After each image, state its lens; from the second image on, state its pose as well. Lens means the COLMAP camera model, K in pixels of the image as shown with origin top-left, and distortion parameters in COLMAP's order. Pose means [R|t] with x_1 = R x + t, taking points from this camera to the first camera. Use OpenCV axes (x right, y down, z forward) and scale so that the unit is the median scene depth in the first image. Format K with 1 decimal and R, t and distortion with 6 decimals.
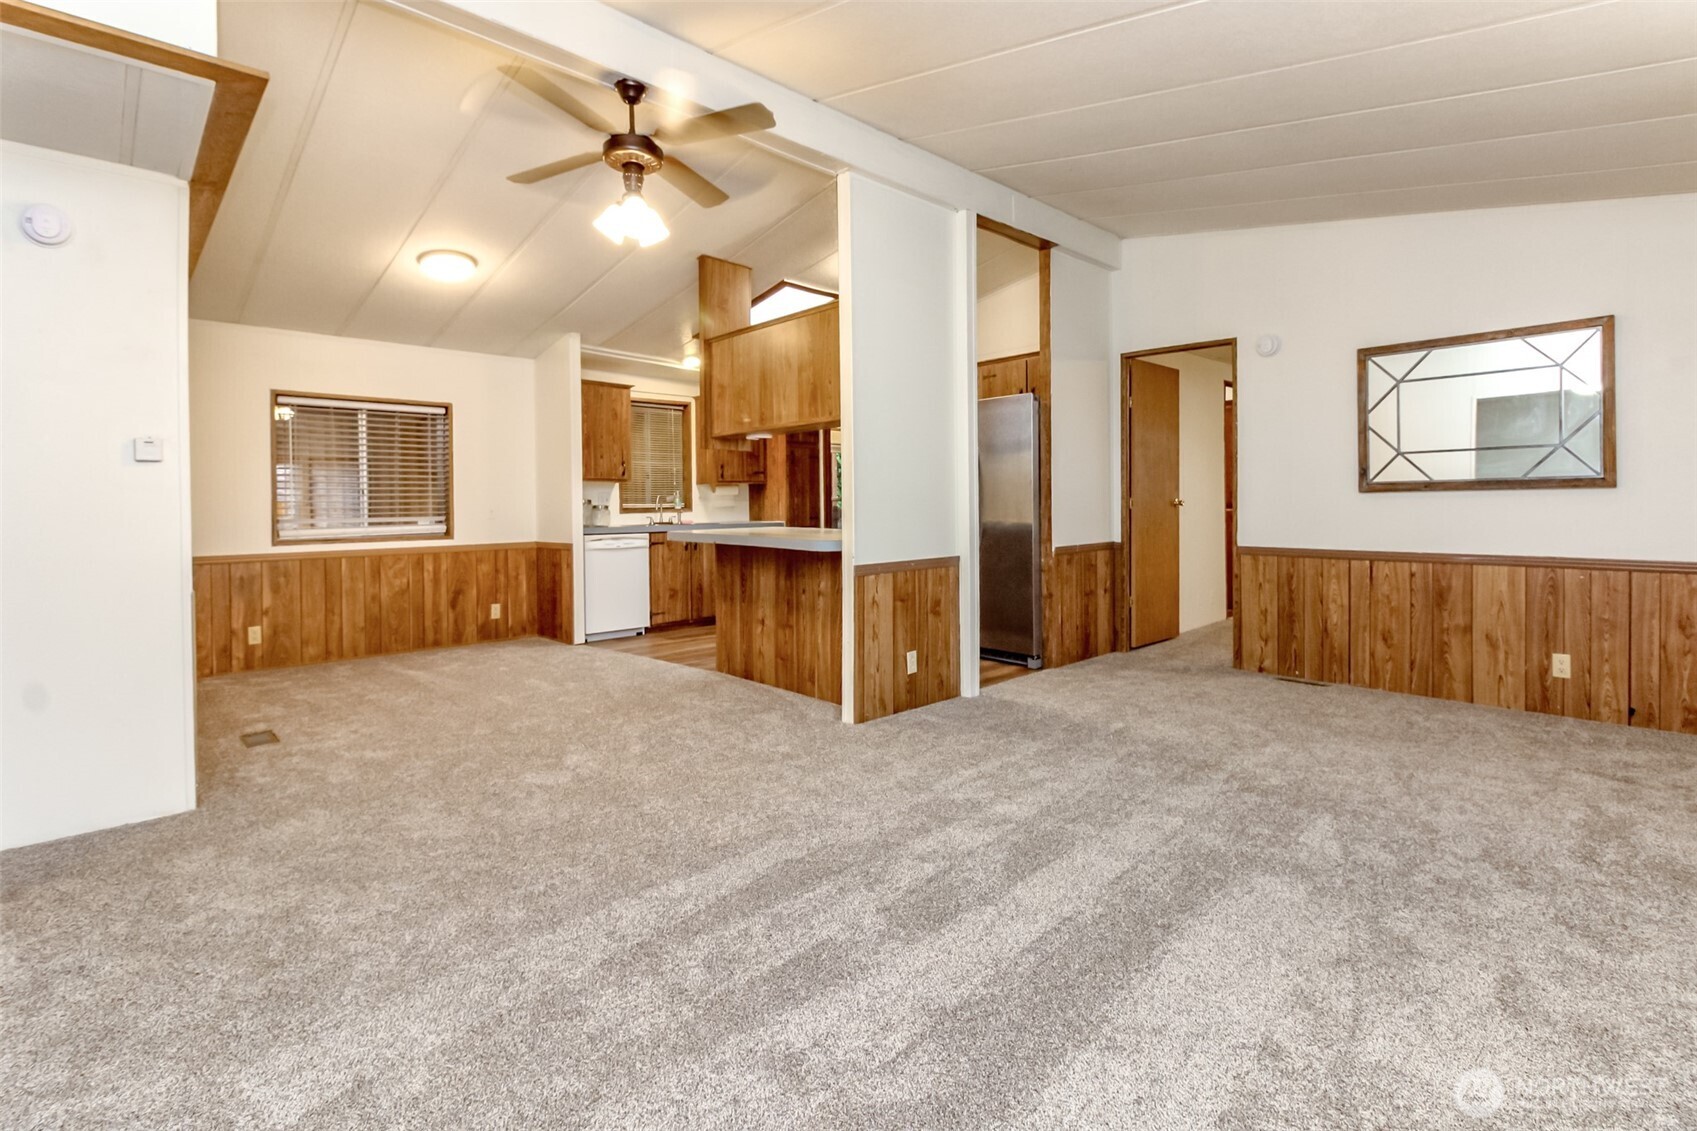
lens RADIAL K [[775.1, 0, 848.7], [0, 775.1, 507.6], [0, 0, 1]] dist [0.004148, 0.000105]
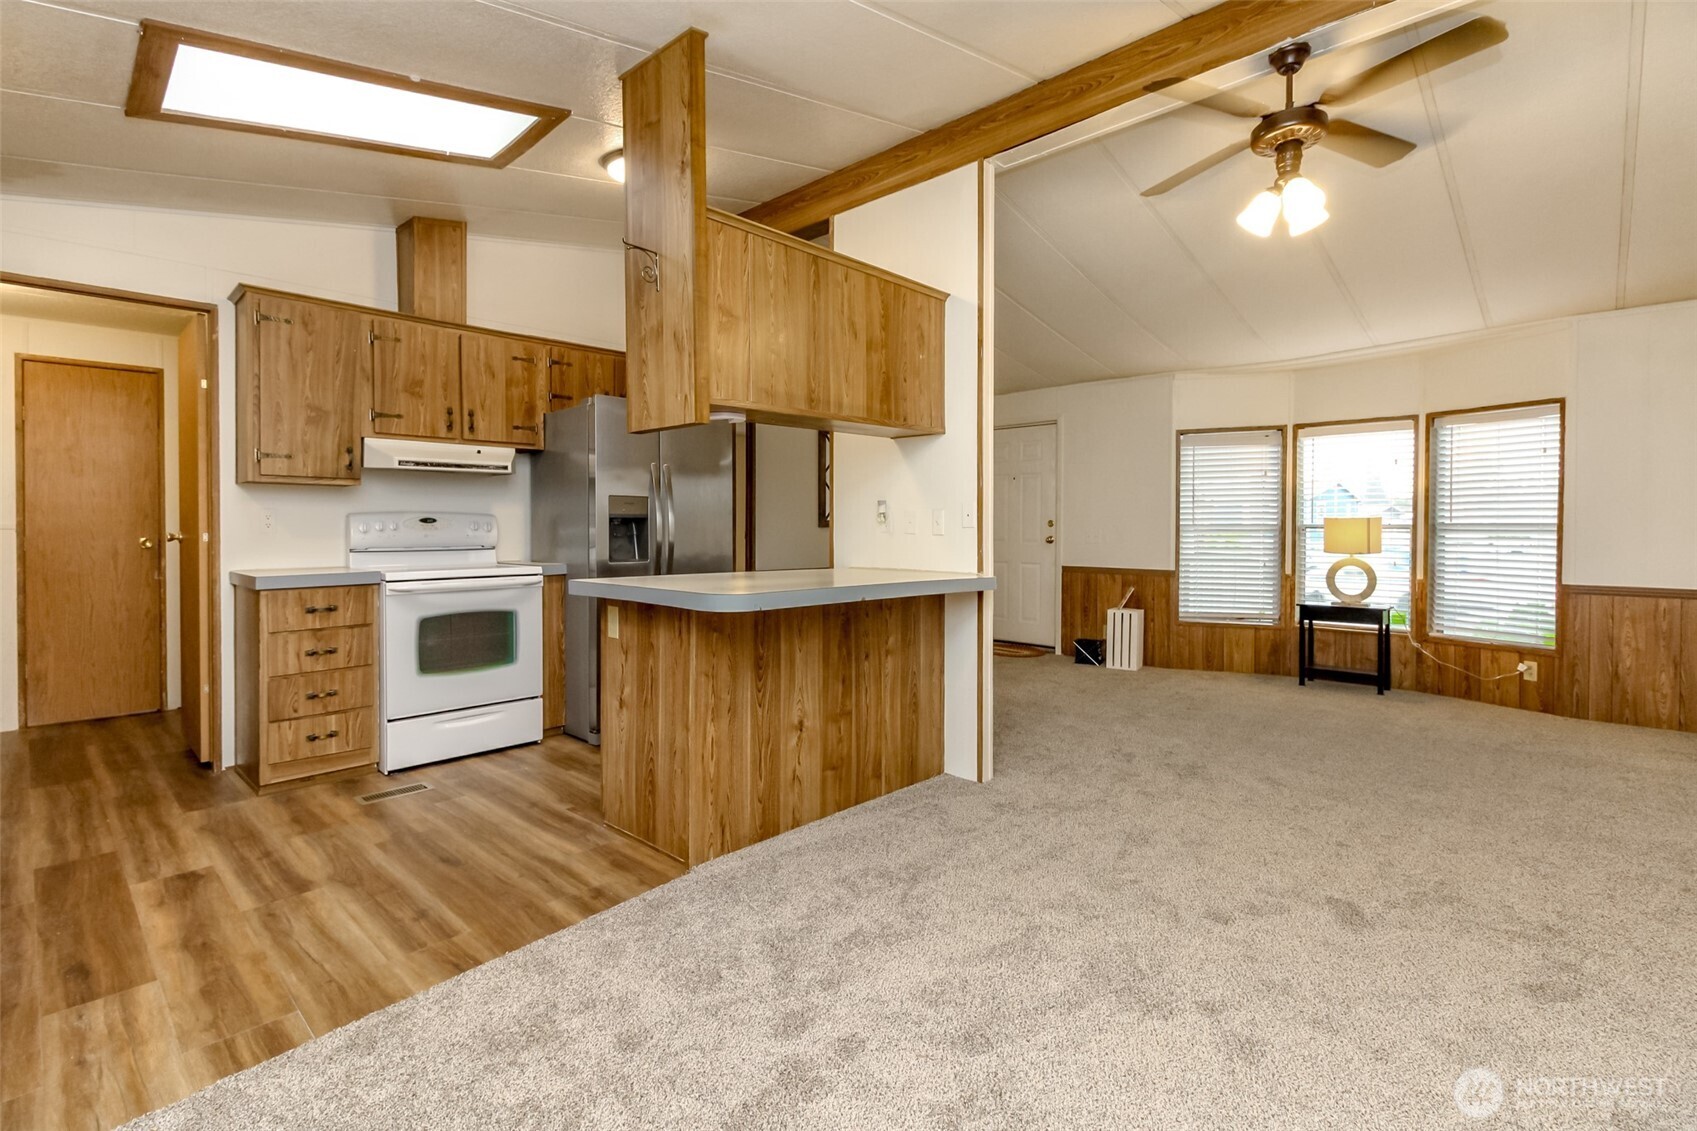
lens RADIAL K [[771.5, 0, 834.3], [0, 771.5, 530.2], [0, 0, 1]] dist [0.007690, -0.008809]
pose [[-0.034309, 0.008008, 0.999379, -0.663063], [0.007209, 0.999944, -0.007765, -0.003046], [-0.999385, 0.006938, -0.034364, 0.904996]]
